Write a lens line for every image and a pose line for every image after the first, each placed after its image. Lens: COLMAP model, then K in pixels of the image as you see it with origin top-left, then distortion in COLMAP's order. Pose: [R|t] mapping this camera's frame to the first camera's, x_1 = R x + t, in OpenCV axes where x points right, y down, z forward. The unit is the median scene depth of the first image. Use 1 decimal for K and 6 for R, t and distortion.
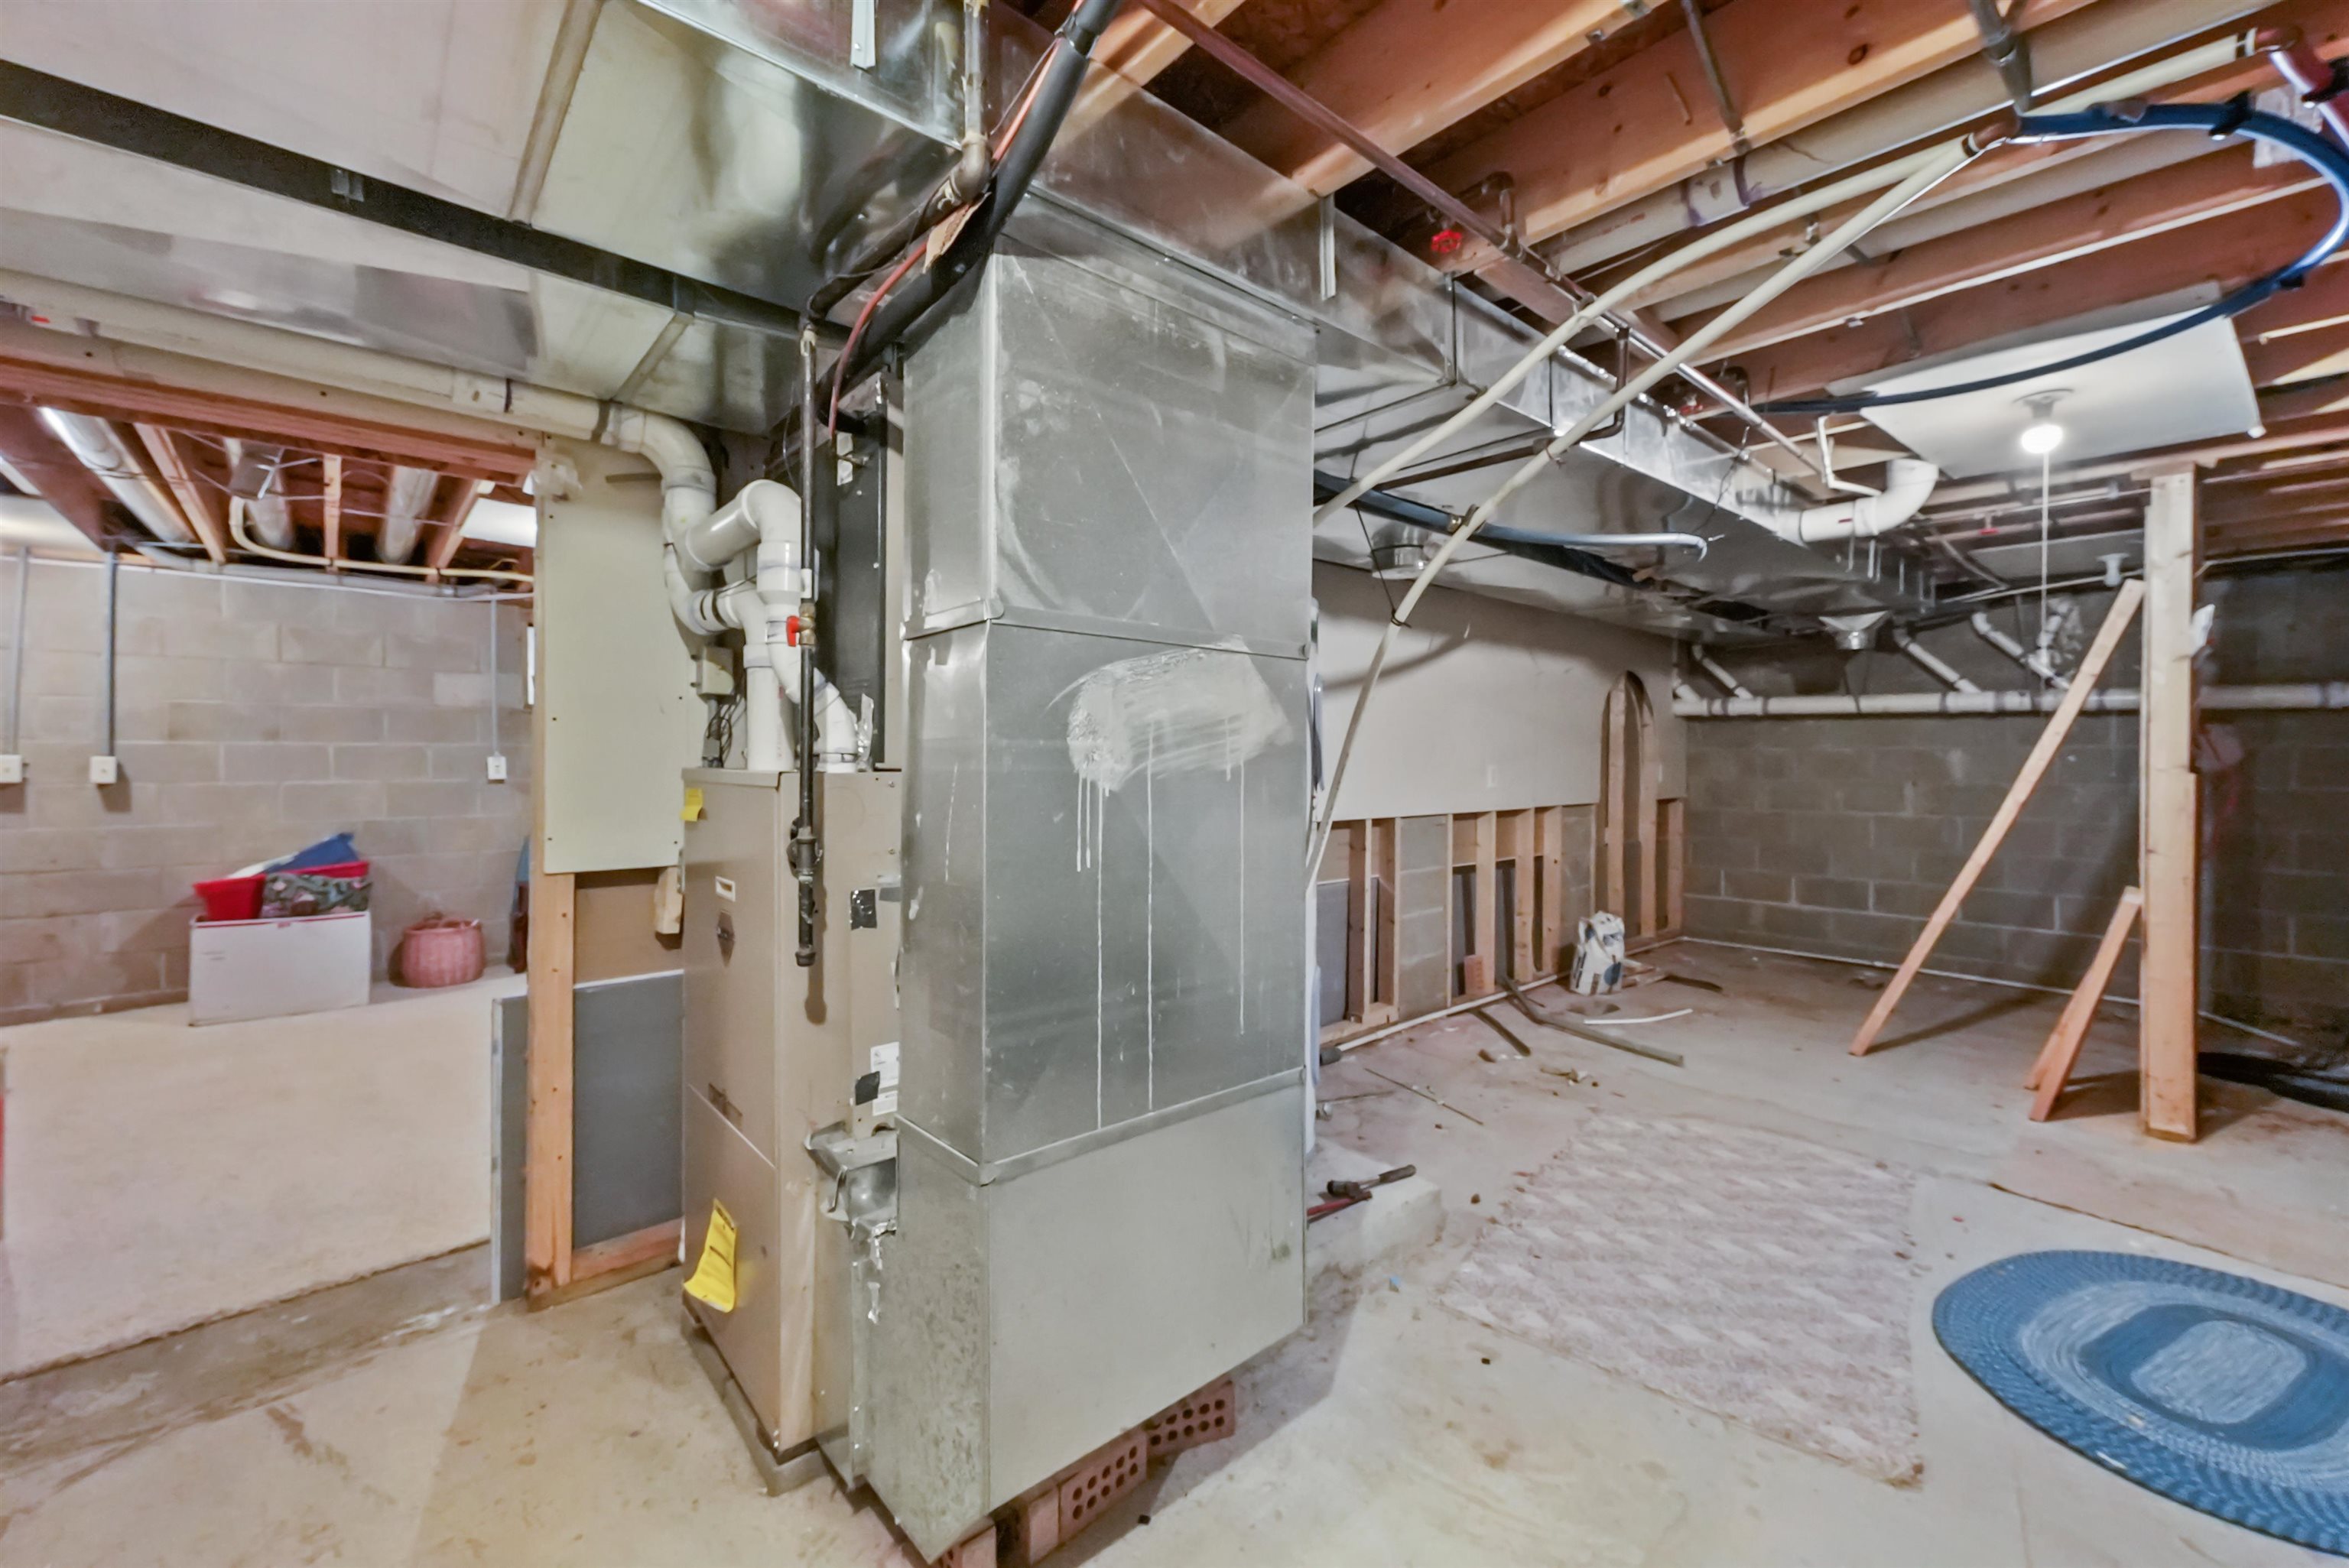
lens RADIAL K [[935.5, 0, 1183.3], [0, 935.5, 769.3], [0, 0, 1]] dist [0.001650, 0.000236]
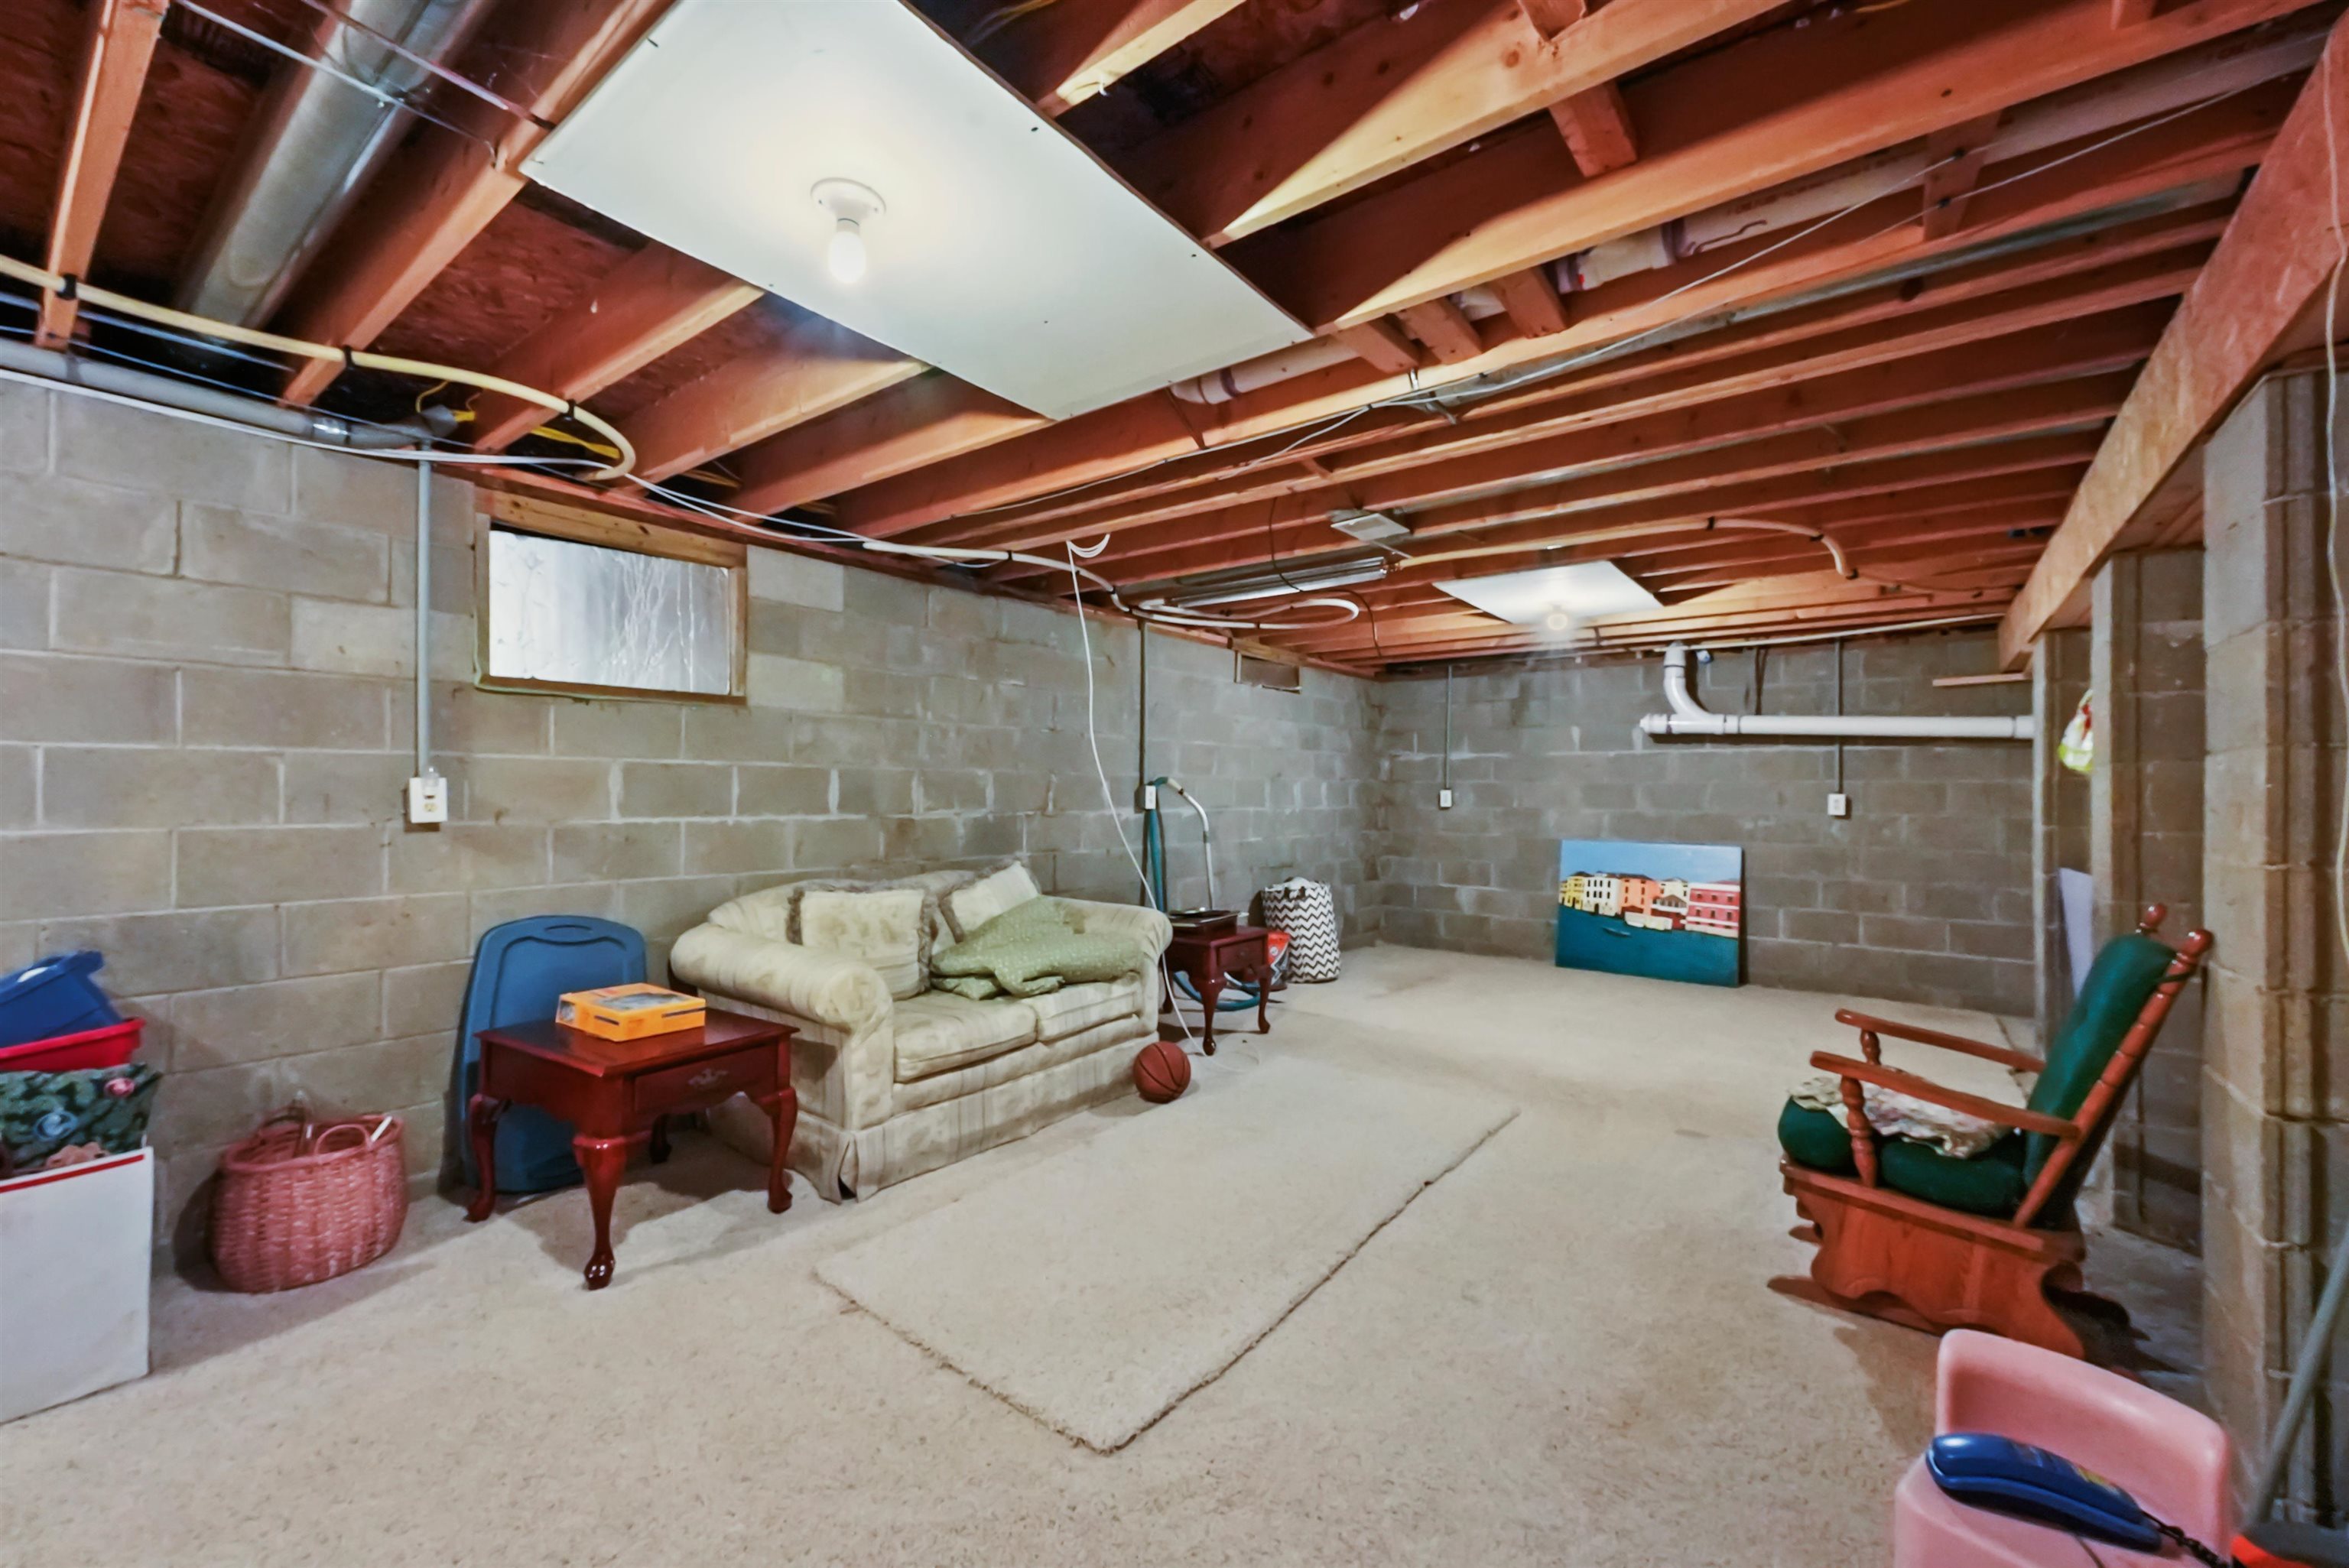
lens RADIAL K [[935.5, 0, 1167.2], [0, 935.5, 788.4], [0, 0, 1]] dist [0.001650, 0.000236]
pose [[0.983371, 0.000236, 0.181607, -0.465760], [0.002464, 0.999890, -0.014642, 0.000544], [-0.181591, 0.014846, 0.983262, 0.470169]]
